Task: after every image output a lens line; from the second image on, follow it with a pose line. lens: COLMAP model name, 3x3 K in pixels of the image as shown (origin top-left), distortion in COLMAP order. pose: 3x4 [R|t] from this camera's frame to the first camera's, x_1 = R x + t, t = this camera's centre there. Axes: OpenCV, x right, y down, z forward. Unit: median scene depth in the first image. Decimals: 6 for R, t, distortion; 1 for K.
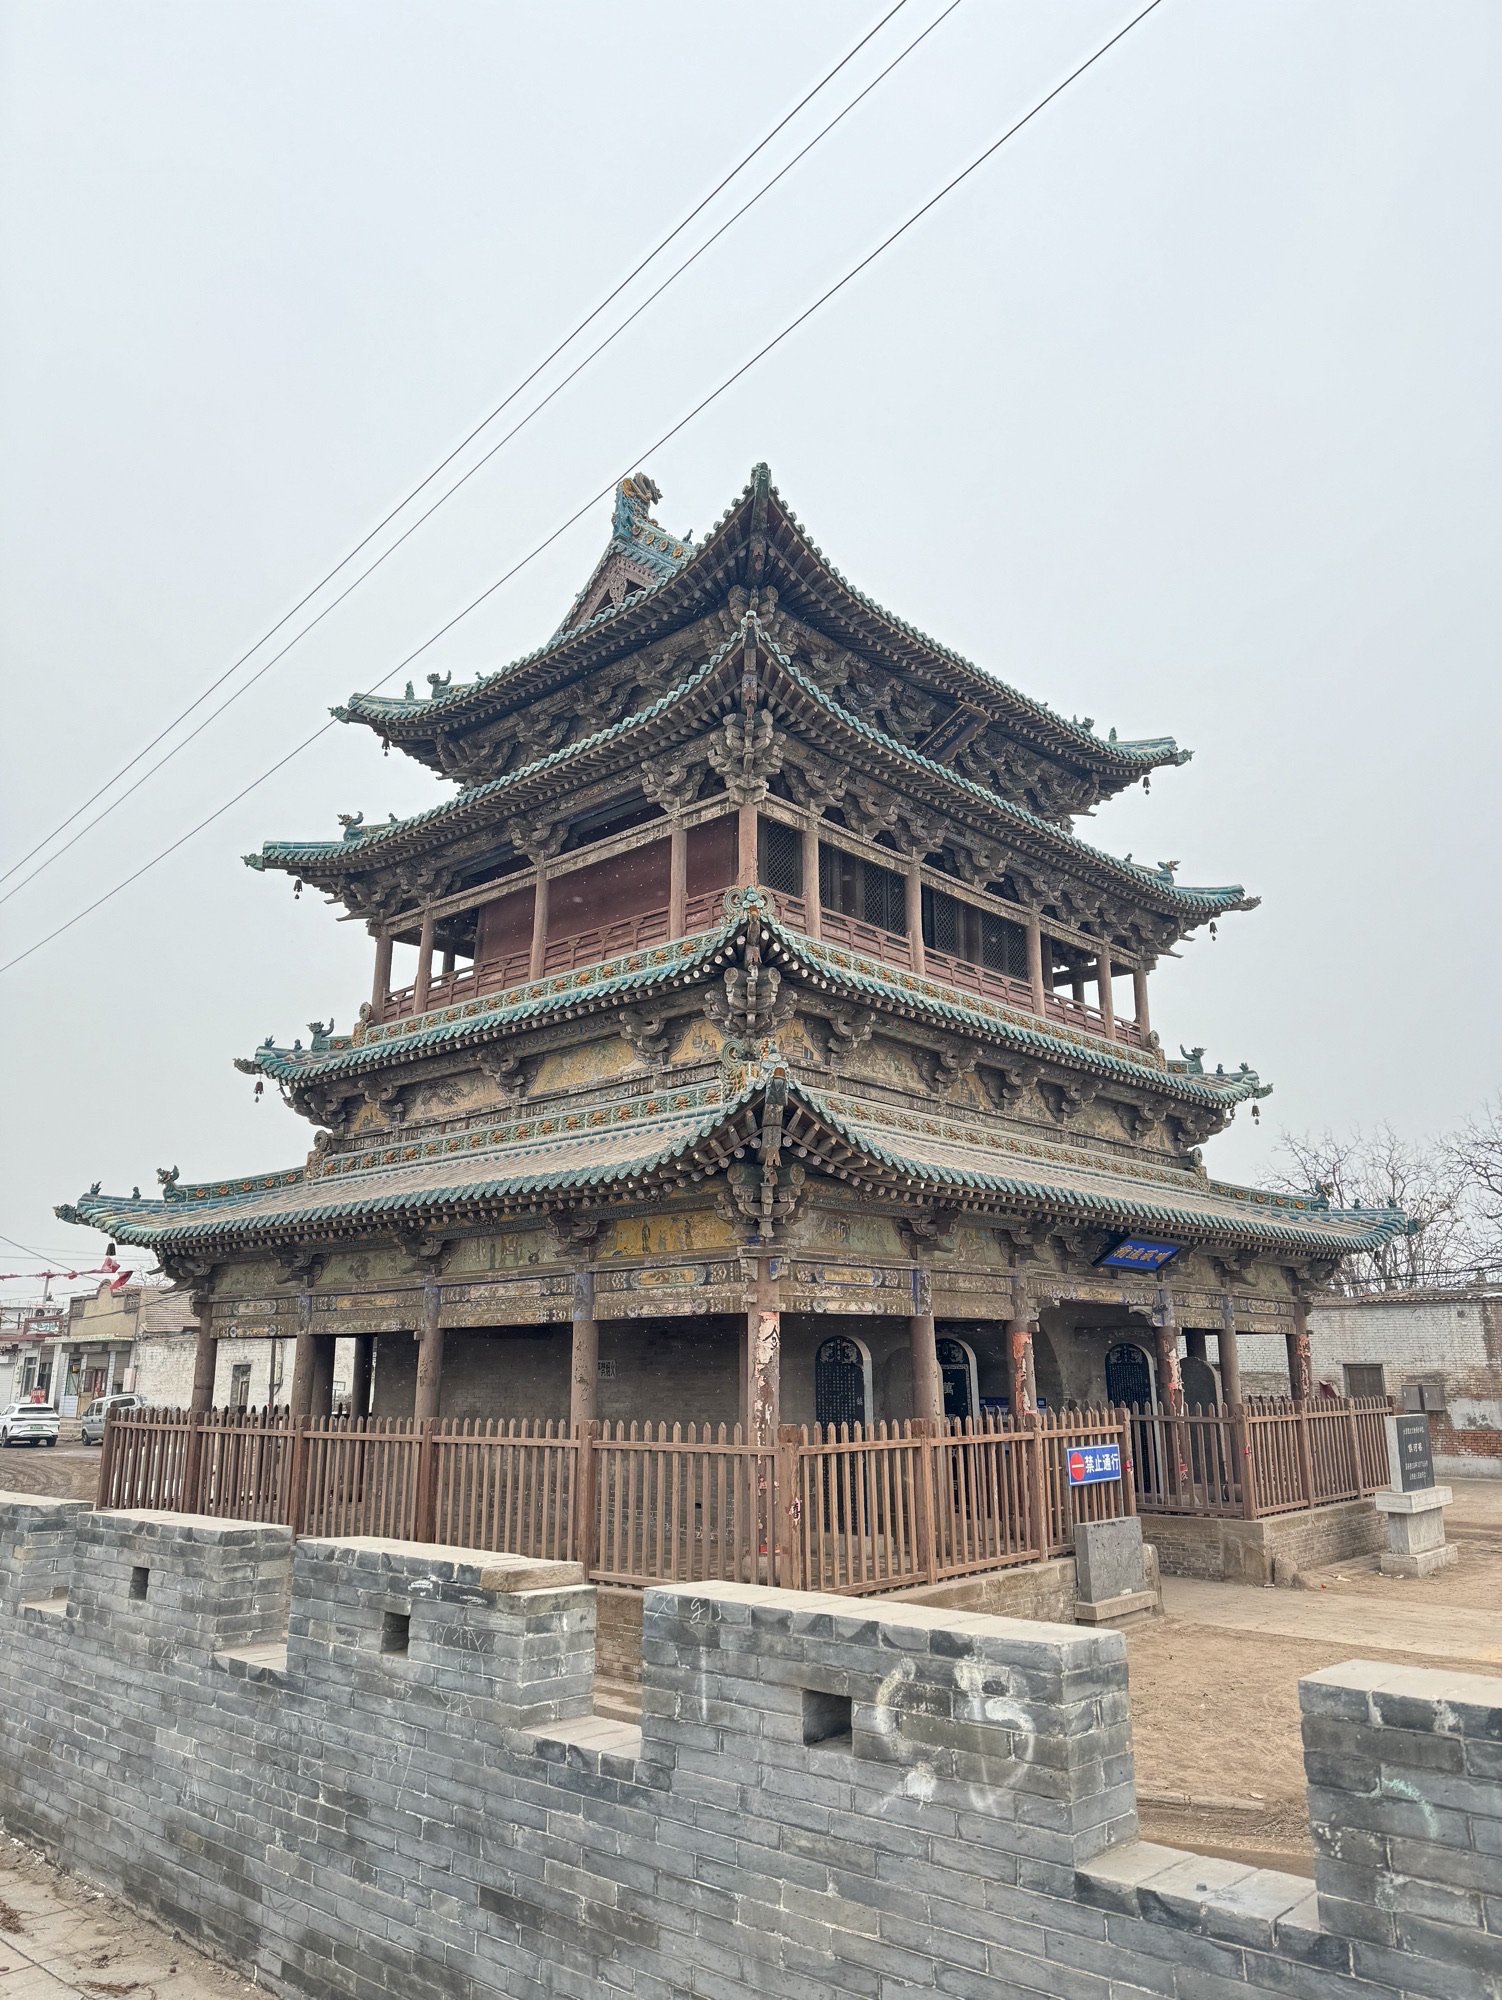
lens RADIAL K [[1349.5, 0, 751.0], [0, 1349.5, 1000.0], [0, 0, 1]] dist [0.161372, -0.173626]
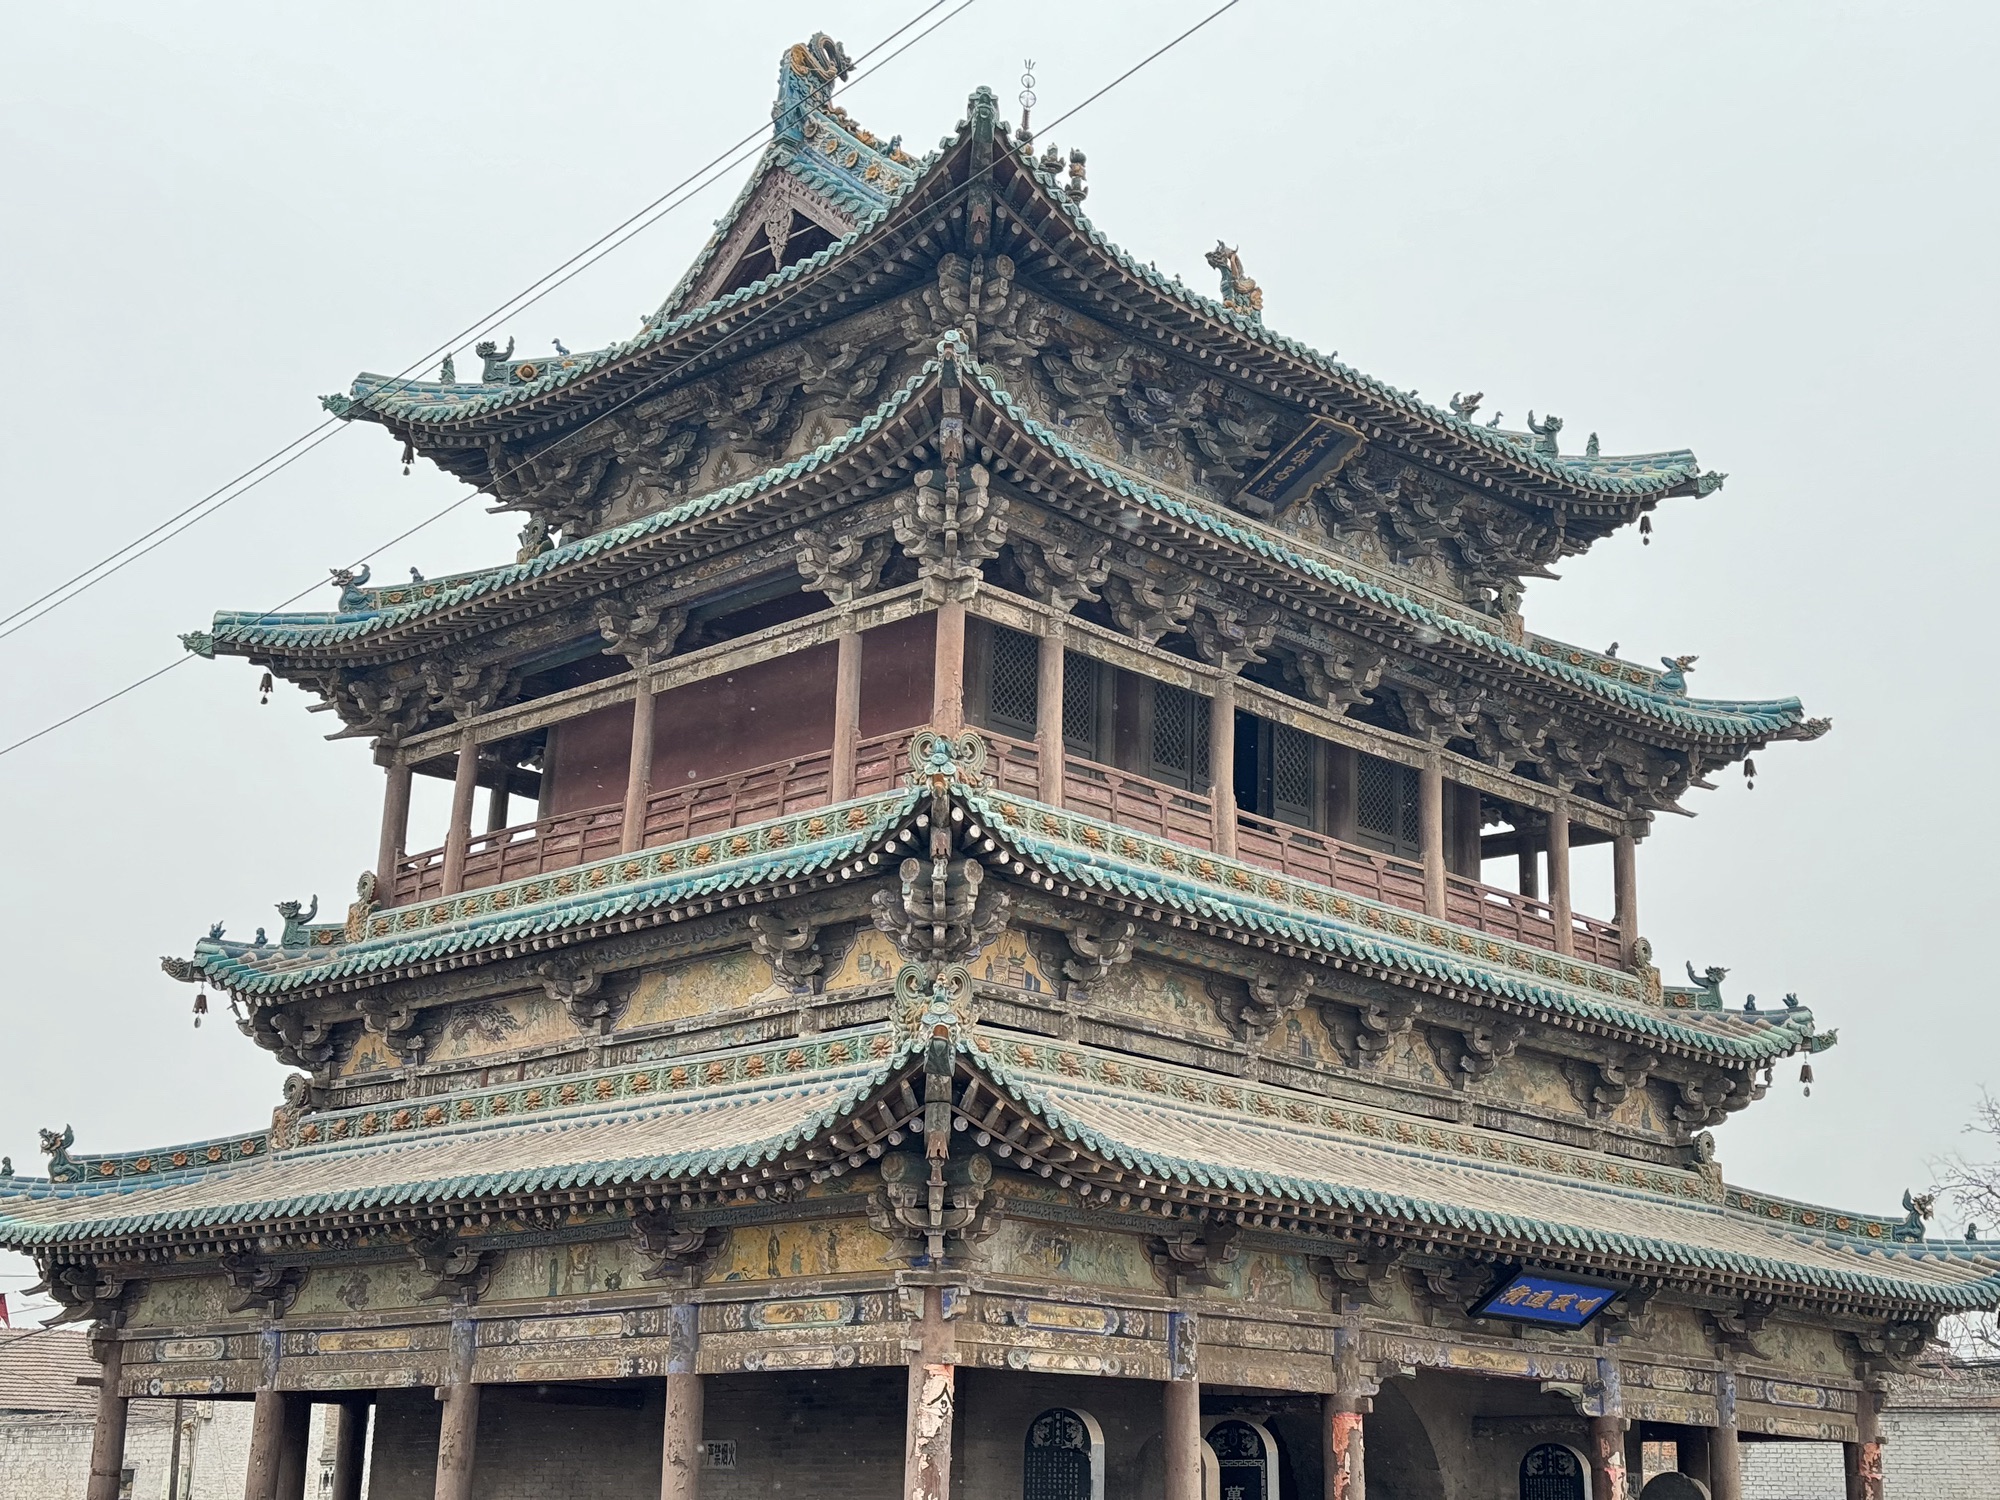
lens RADIAL K [[2792.3, 0, 1000.0], [0, 2792.3, 750.0], [0, 0, 1]] dist [0.141276, 0.095993]
pose [[0.998915, 0.017964, -0.042977, 0.076031], [-0.018333, 0.999798, -0.008219, -0.057259], [0.042821, 0.008998, 0.999042, -0.337808]]
